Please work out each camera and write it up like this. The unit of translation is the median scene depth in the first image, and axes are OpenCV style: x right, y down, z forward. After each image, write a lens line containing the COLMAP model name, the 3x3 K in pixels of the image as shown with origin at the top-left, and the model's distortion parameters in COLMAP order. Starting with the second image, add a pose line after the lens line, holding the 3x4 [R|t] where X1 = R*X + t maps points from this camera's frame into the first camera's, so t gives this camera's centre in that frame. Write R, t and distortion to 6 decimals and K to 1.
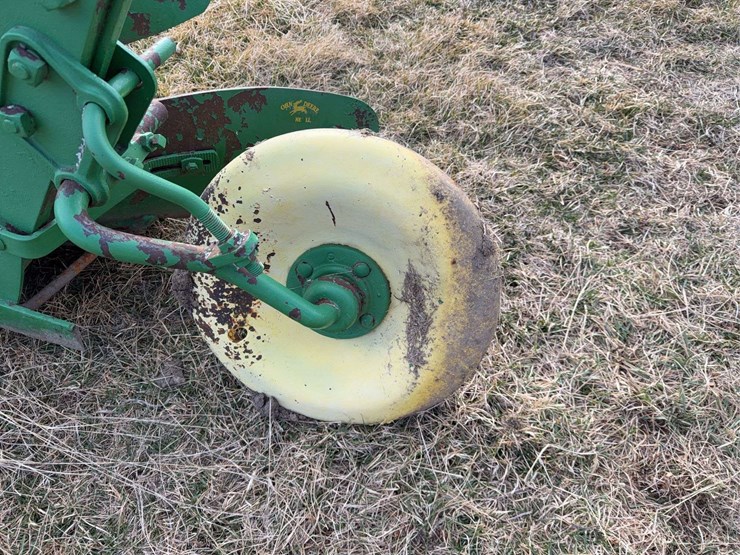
lens RADIAL K [[514.2, 0, 370.0], [0, 514.2, 277.5], [0, 0, 1]] dist [0.066817, -0.093896]
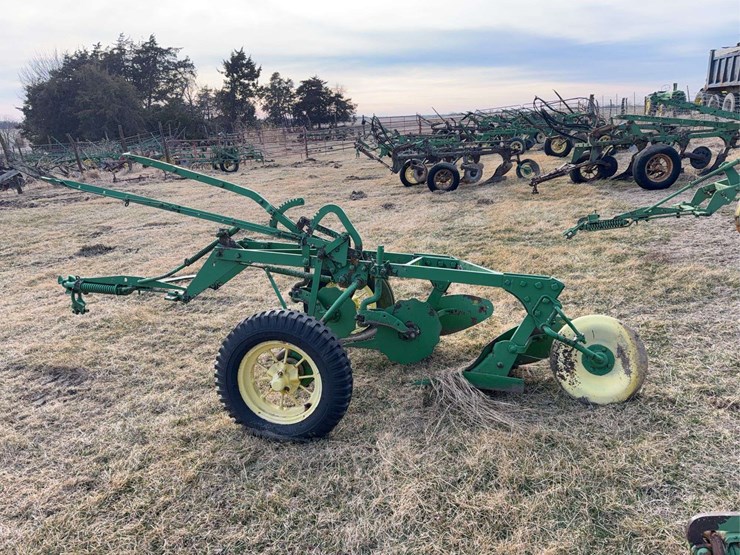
lens RADIAL K [[514.2, 0, 370.0], [0, 514.2, 277.5], [0, 0, 1]] dist [0.066817, -0.093896]
pose [[0.989210, -0.144571, -0.023705, -1.440782], [0.099554, 0.782059, -0.615201, 1.621620], [0.107479, 0.606203, 0.788014, -2.310192]]
